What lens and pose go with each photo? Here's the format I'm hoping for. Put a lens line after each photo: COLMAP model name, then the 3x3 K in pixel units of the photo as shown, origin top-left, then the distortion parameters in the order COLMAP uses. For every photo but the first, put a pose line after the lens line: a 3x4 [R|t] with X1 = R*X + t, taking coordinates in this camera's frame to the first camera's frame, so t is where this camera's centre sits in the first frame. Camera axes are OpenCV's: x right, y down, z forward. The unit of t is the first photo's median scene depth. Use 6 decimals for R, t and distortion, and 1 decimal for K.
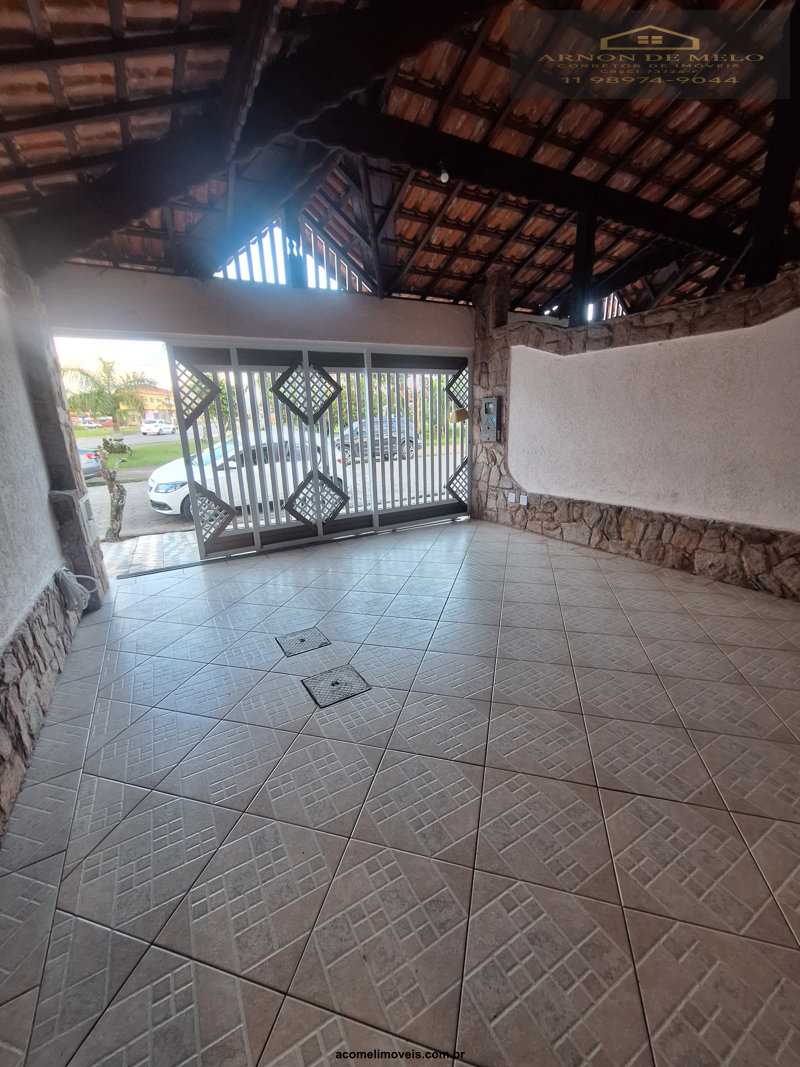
lens RADIAL K [[419.1, 0, 403.1], [0, 419.1, 532.7], [0, 0, 1]] dist [-0.007322, 0.002503]
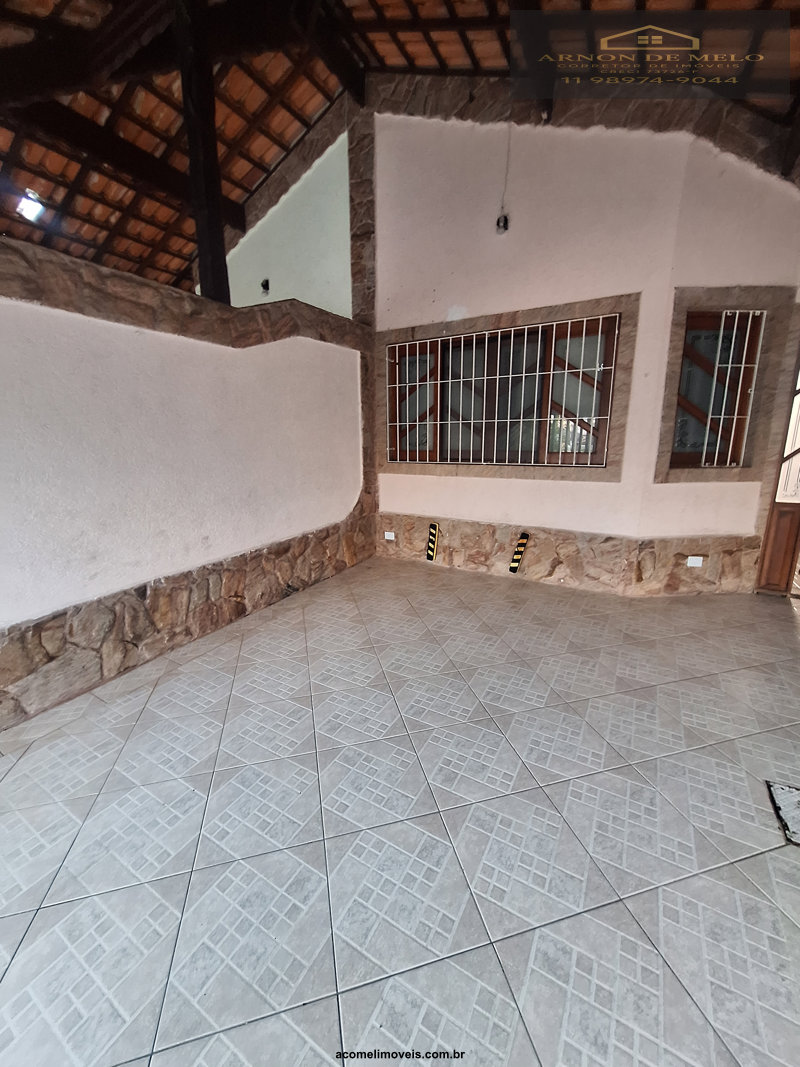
lens RADIAL K [[419.1, 0, 404.6], [0, 419.1, 532.2], [0, 0, 1]] dist [-0.007322, 0.002503]
pose [[-0.492768, -0.164740, 0.854424, -0.201007], [0.248137, 0.914542, 0.319439, -0.260495], [-0.834031, 0.369424, -0.409779, 1.003346]]
